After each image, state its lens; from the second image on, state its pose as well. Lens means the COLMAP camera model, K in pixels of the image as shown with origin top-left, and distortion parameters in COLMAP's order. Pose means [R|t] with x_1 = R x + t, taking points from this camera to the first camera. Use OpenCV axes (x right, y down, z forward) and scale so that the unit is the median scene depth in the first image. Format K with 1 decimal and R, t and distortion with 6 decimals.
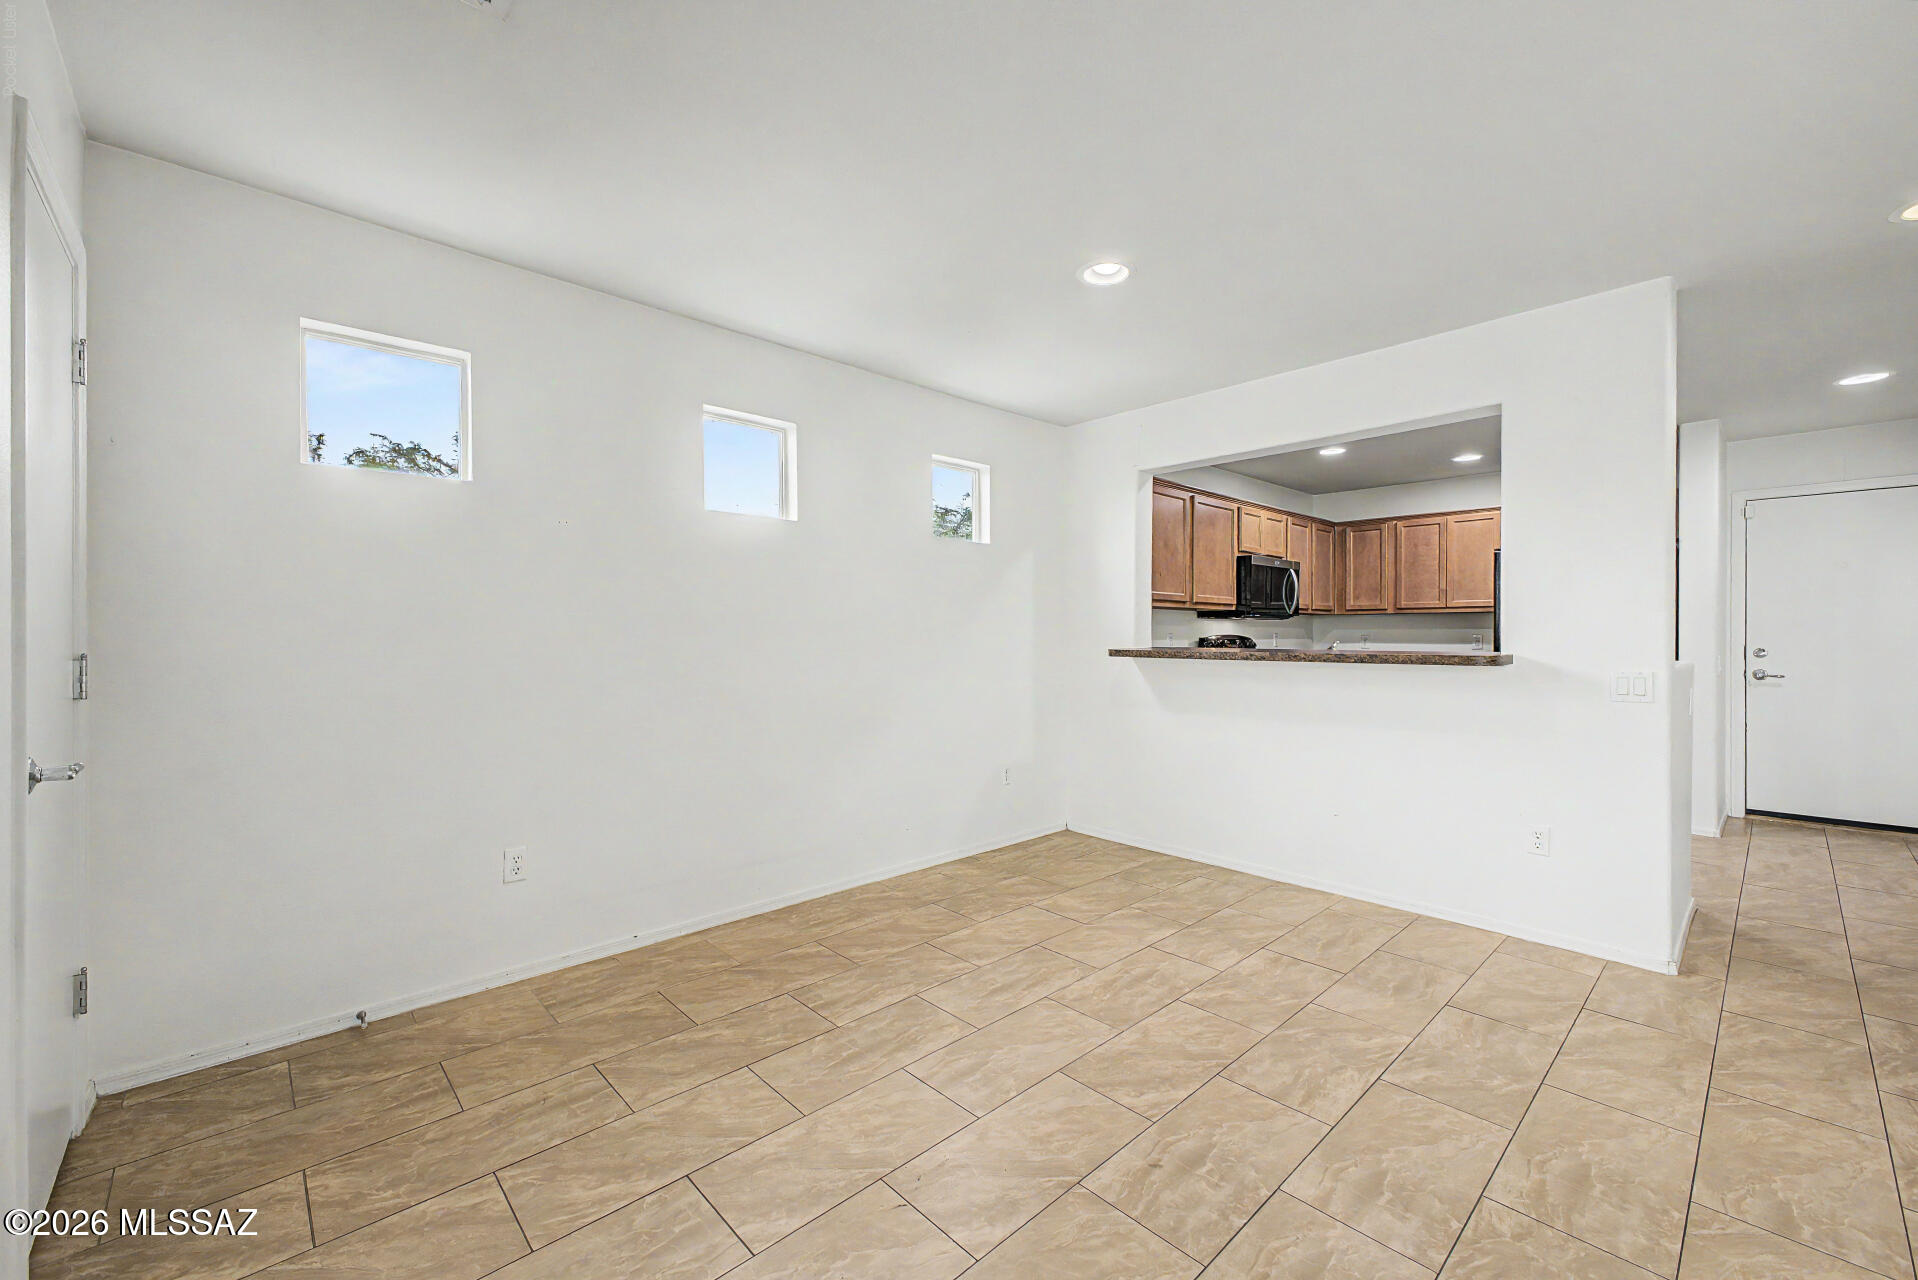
lens RADIAL K [[773.1, 0, 946.8], [0, 773.1, 629.5], [0, 0, 1]] dist [0.016369, -0.004652]
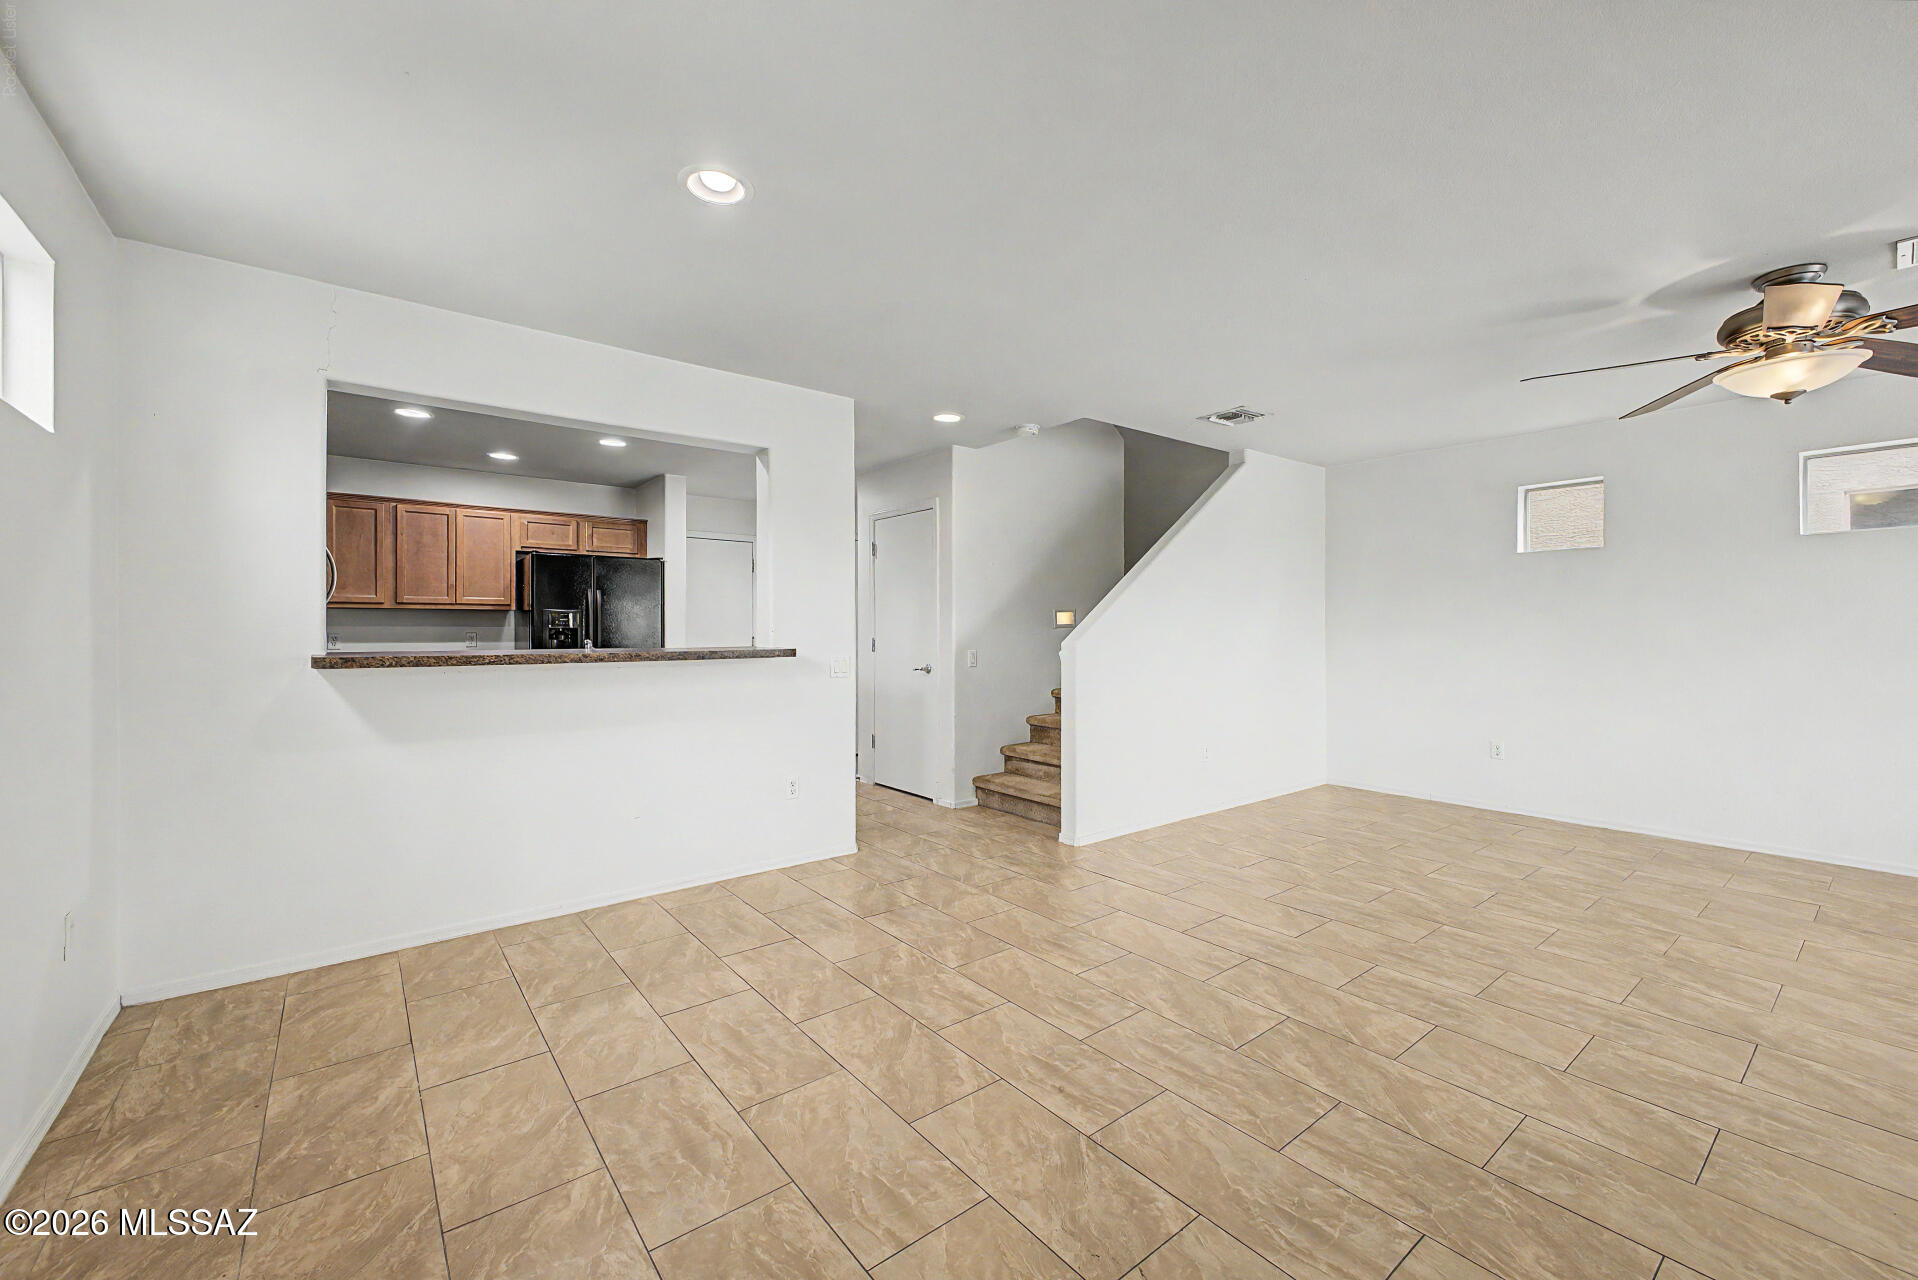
lens RADIAL K [[773.1, 0, 965.0], [0, 773.1, 624.6], [0, 0, 1]] dist [0.016369, -0.004652]
pose [[0.068487, 0.006532, 0.997631, -0.356319], [-0.003217, 0.999975, -0.006327, 0.001200], [-0.997647, -0.002776, 0.068506, 0.420417]]
